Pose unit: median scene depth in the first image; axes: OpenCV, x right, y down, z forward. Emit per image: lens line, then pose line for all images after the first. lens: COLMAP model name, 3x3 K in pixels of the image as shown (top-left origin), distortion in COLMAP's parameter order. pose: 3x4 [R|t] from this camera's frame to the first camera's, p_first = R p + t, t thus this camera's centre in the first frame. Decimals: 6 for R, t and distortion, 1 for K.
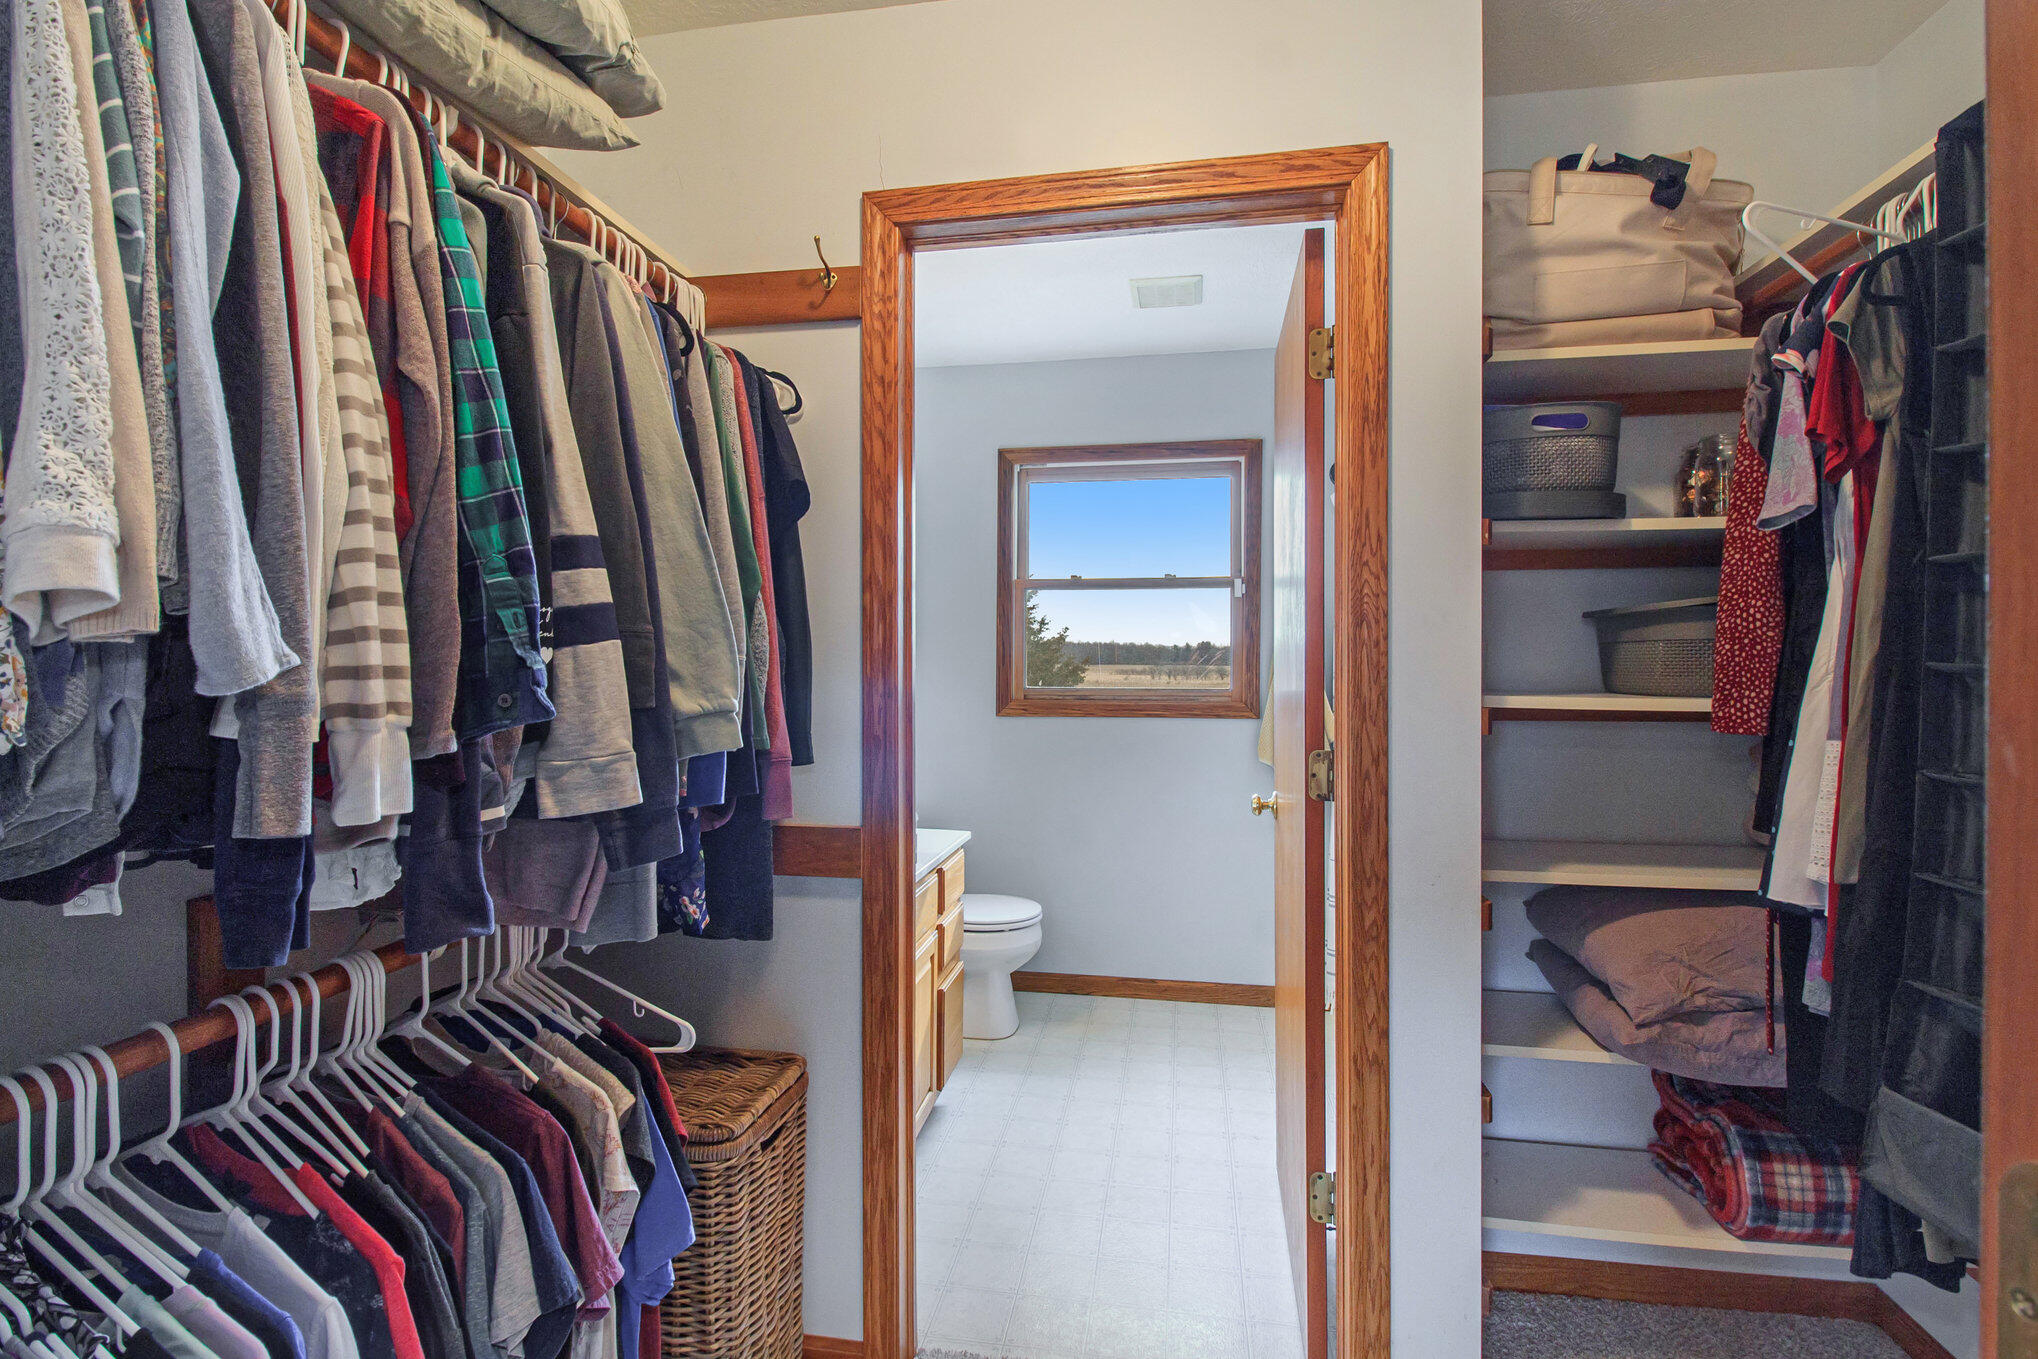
lens RADIAL K [[977.3, 0, 1020.4], [0, 977.3, 676.9], [0, 0, 1]] dist [-0.018320, -0.001688]
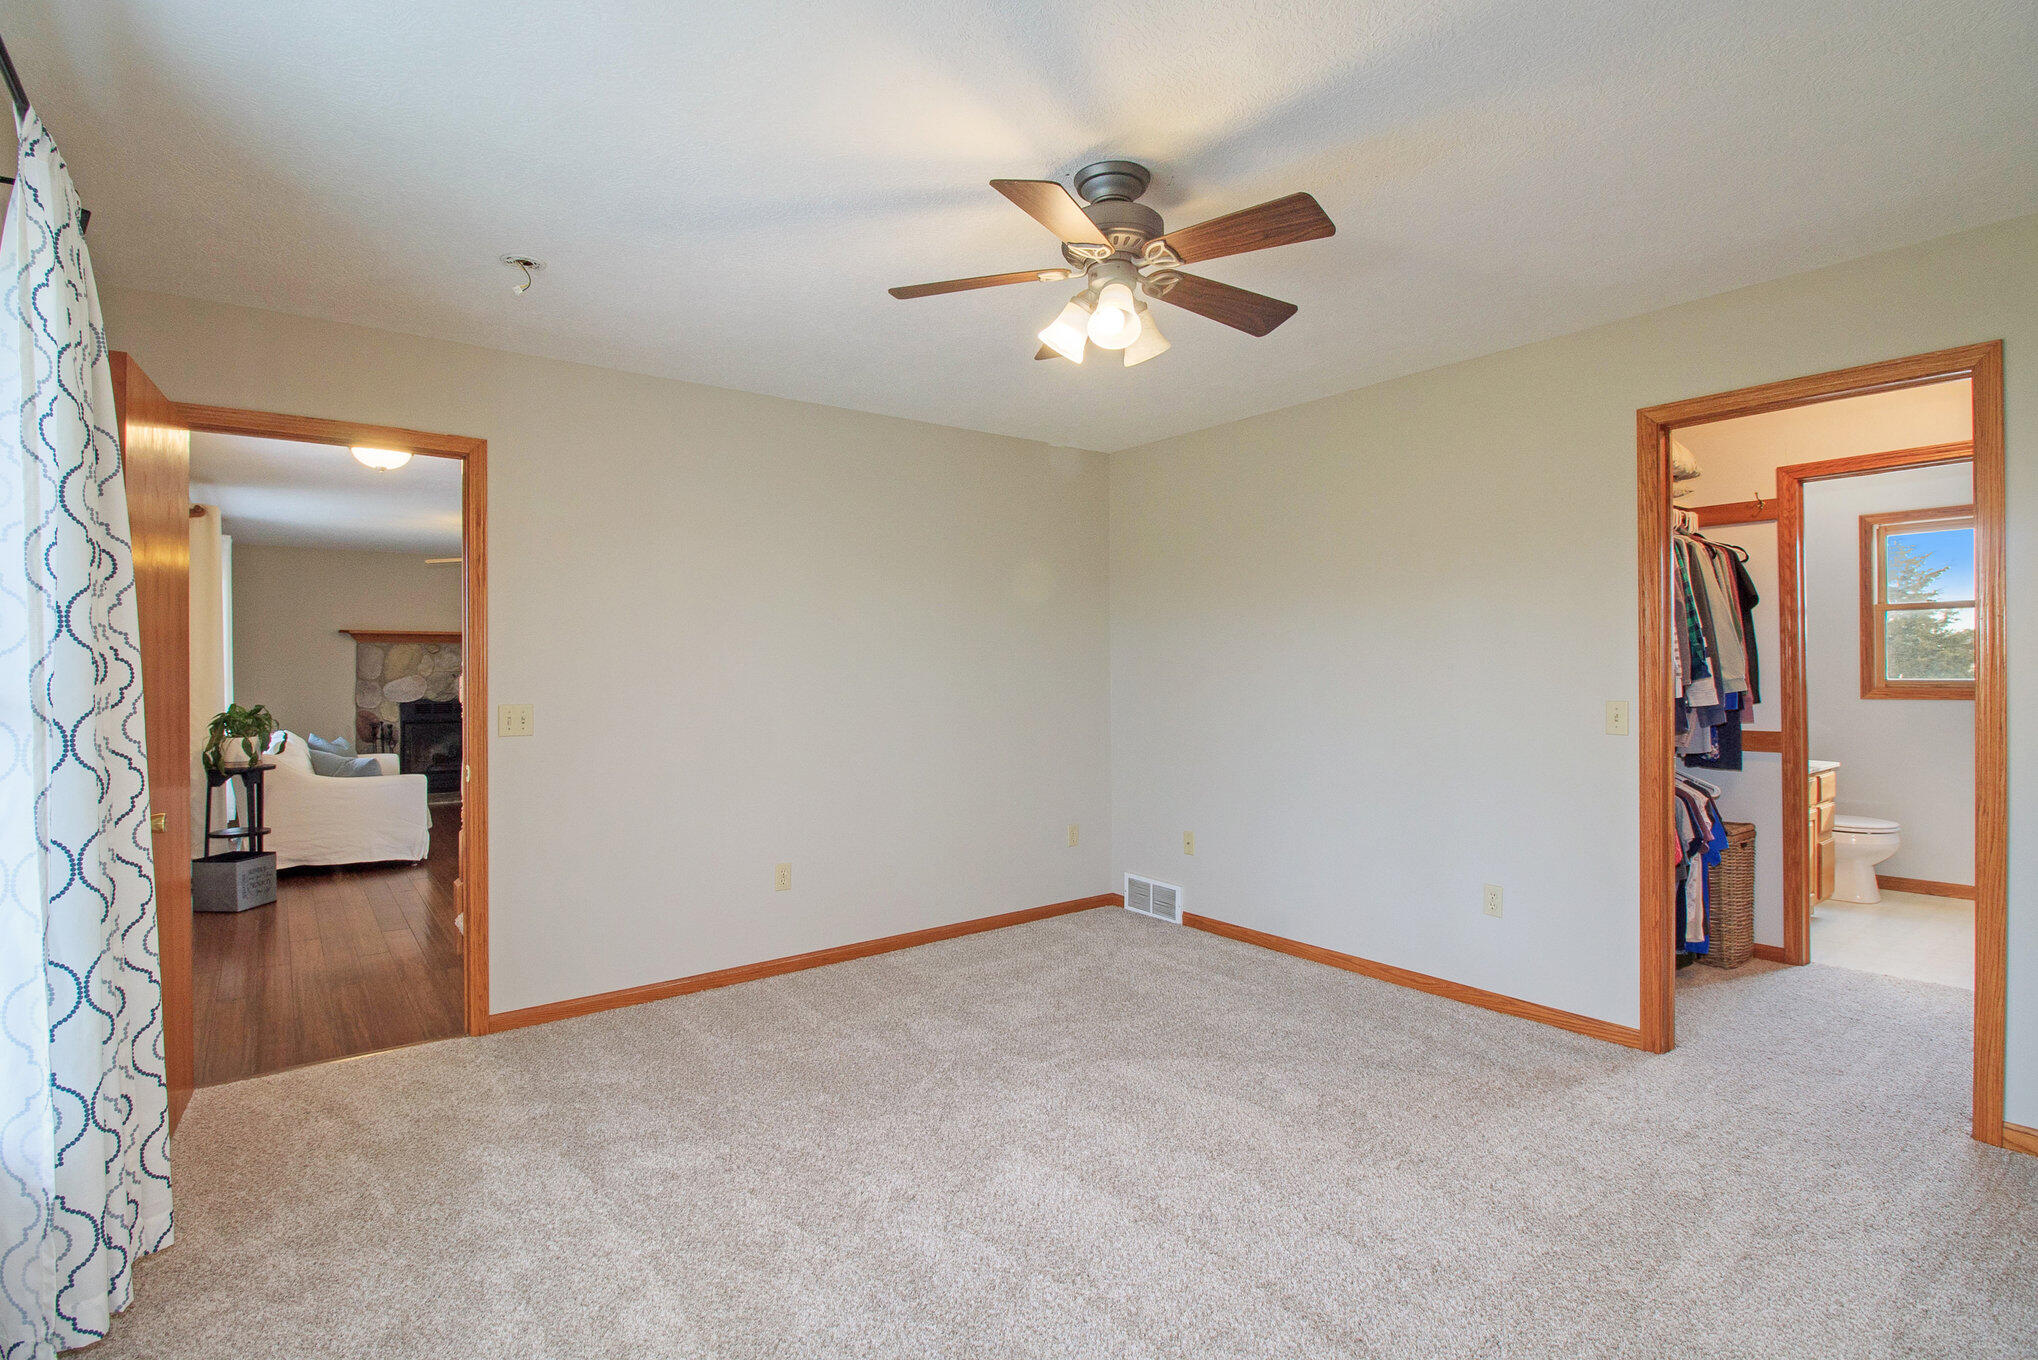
lens RADIAL K [[977.3, 0, 1037.6], [0, 977.3, 671.0], [0, 0, 1]] dist [-0.018320, -0.001688]
pose [[0.735923, -0.012640, -0.676947, 0.047099], [0.003682, 0.999886, -0.014667, 0.015439], [0.677055, 0.008302, 0.735885, -0.930945]]
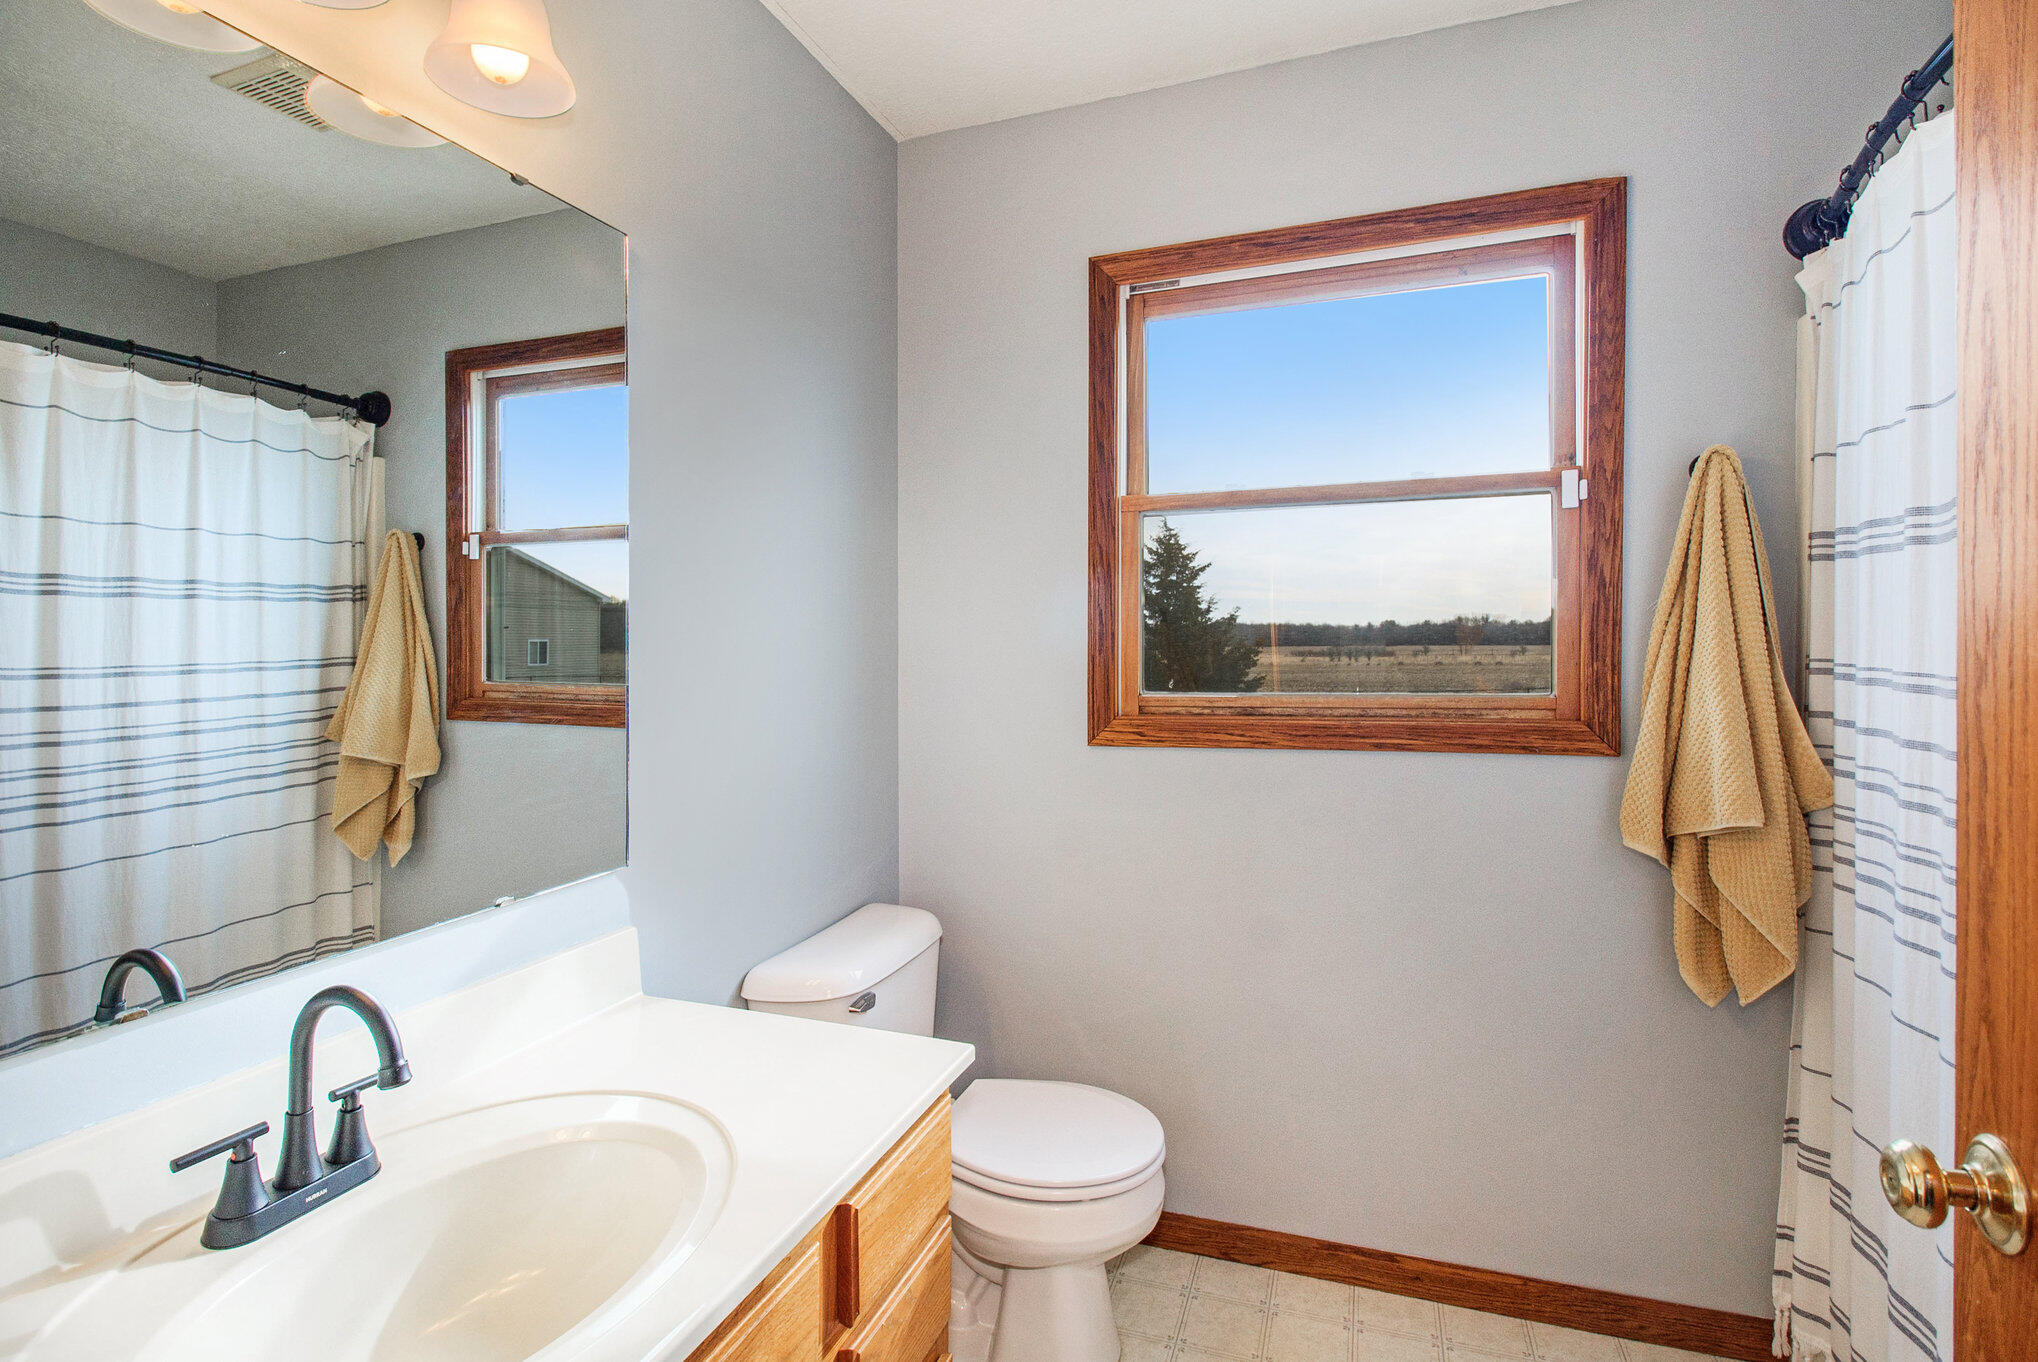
lens RADIAL K [[977.3, 0, 1008.3], [0, 977.3, 690.9], [0, 0, 1]] dist [-0.018320, -0.001688]
pose [[0.982906, -0.006284, -0.184002, 0.033596], [0.011839, 0.999506, 0.029110, -0.007166], [0.183728, -0.030791, 0.982495, 0.469311]]
